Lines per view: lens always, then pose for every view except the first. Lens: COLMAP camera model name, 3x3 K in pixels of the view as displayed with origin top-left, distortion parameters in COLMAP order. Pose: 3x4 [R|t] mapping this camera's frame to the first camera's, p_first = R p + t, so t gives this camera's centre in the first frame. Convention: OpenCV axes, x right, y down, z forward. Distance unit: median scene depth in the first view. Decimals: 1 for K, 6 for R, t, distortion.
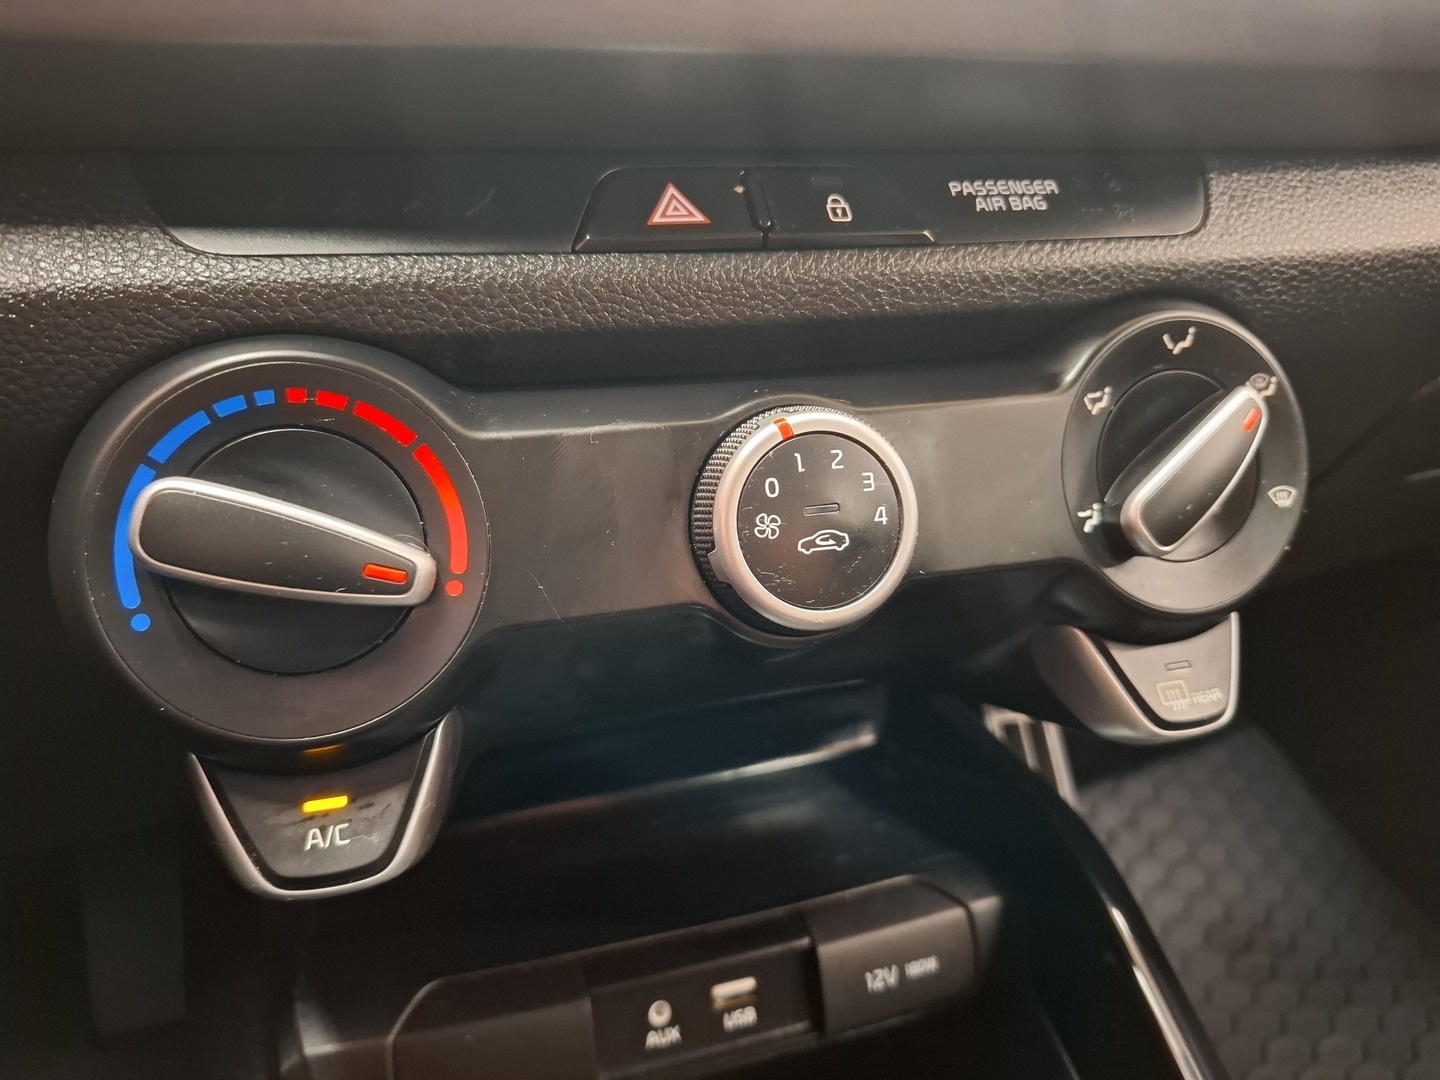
lens RADIAL K [[988.0, 0, 701.3], [0, 988.0, 529.6], [0, 0, 1]] dist [0.090963, -0.058141]
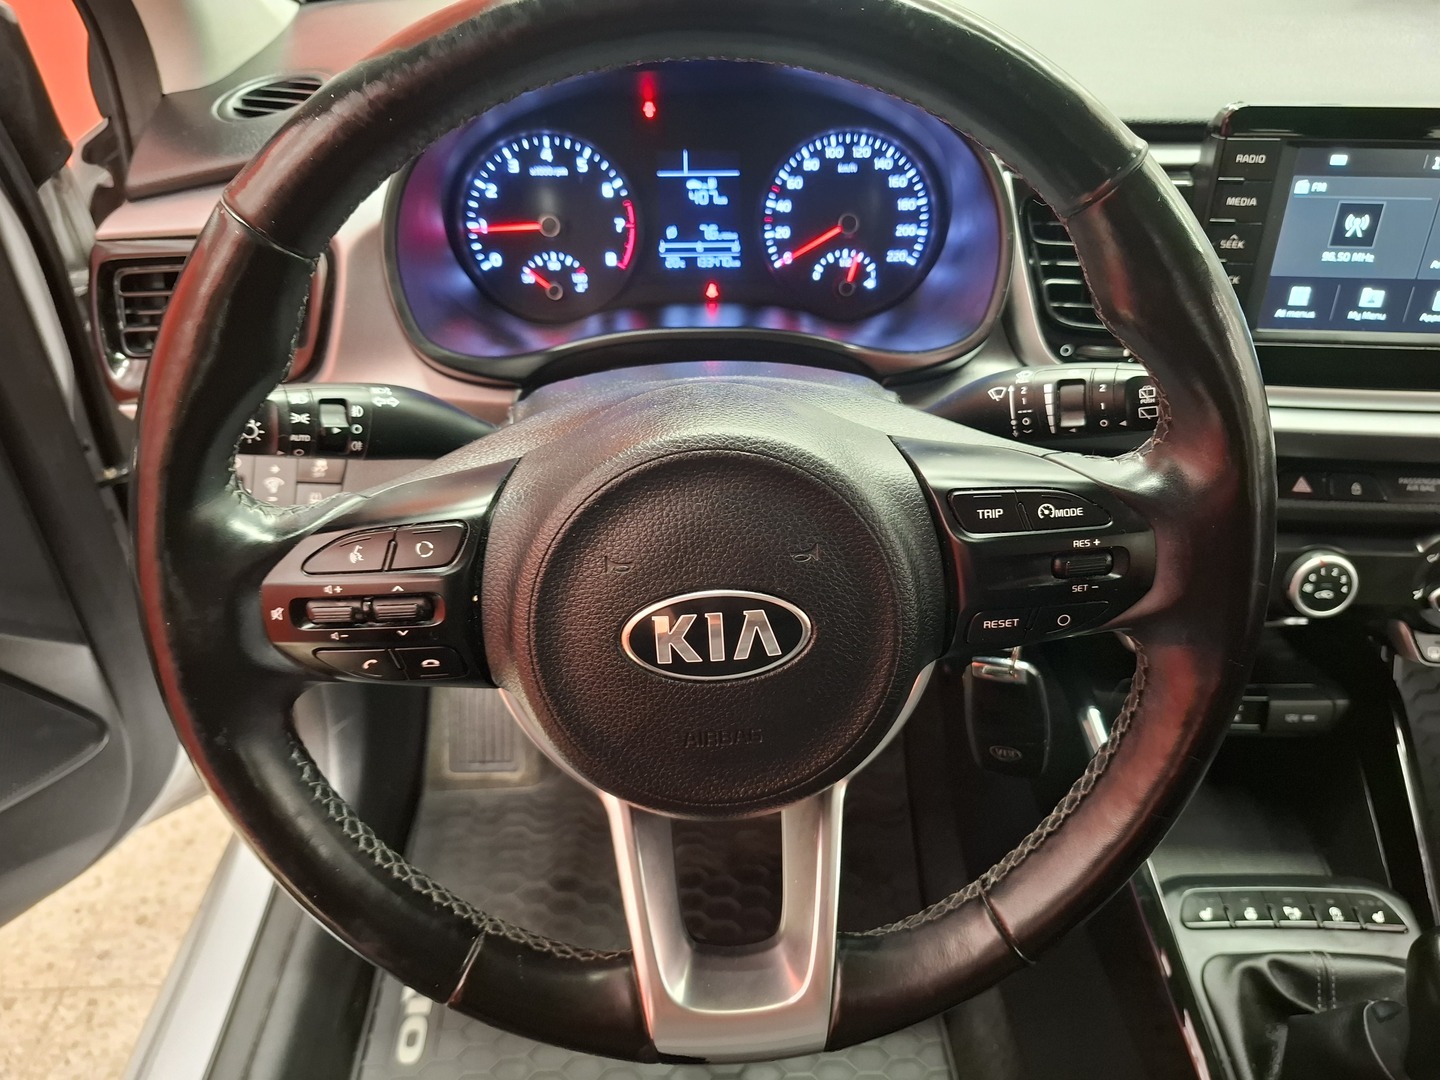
lens RADIAL K [[1006.0, 0, 740.6], [0, 1006.0, 531.9], [0, 0, 1]] dist [0.104078, -0.159734]
pose [[0.939630, 0.199412, -0.278082, -0.709951], [-0.116175, 0.950286, 0.288894, -0.836666], [0.321866, -0.239147, 0.916084, -2.422109]]
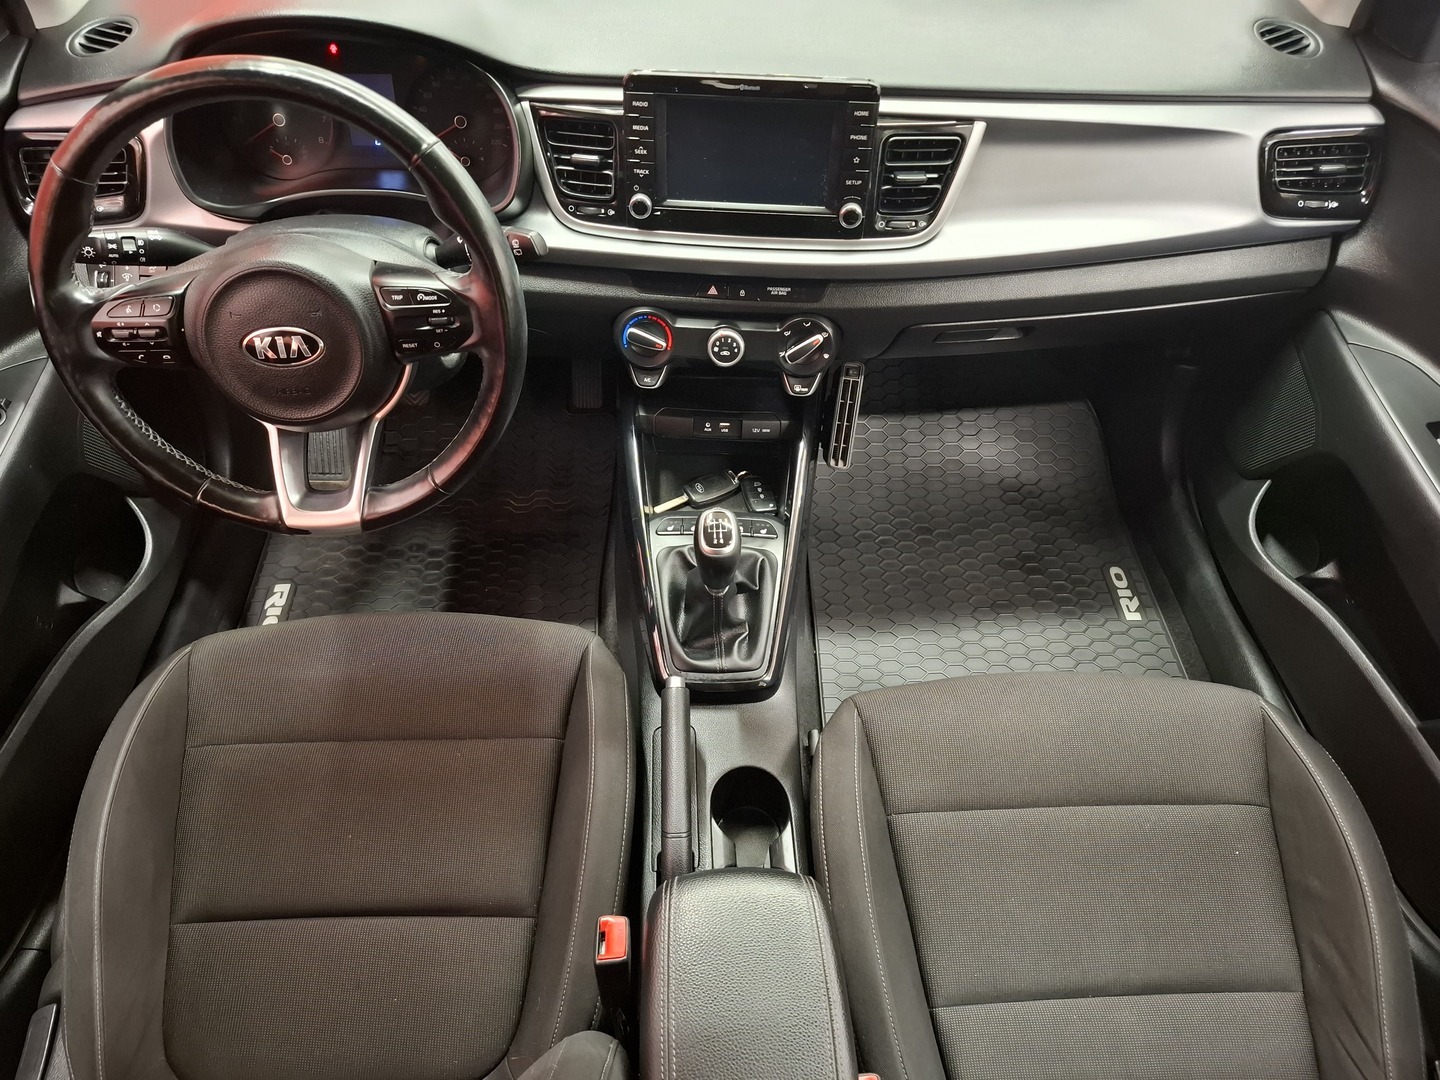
lens RADIAL K [[988.0, 0, 701.3], [0, 988.0, 529.6], [0, 0, 1]] dist [0.090963, -0.058141]
pose [[0.933341, 0.261890, -0.245538, 1.531543], [-0.123039, 0.875902, 0.466538, -1.615986], [0.337248, -0.405228, 0.849737, -4.066174]]
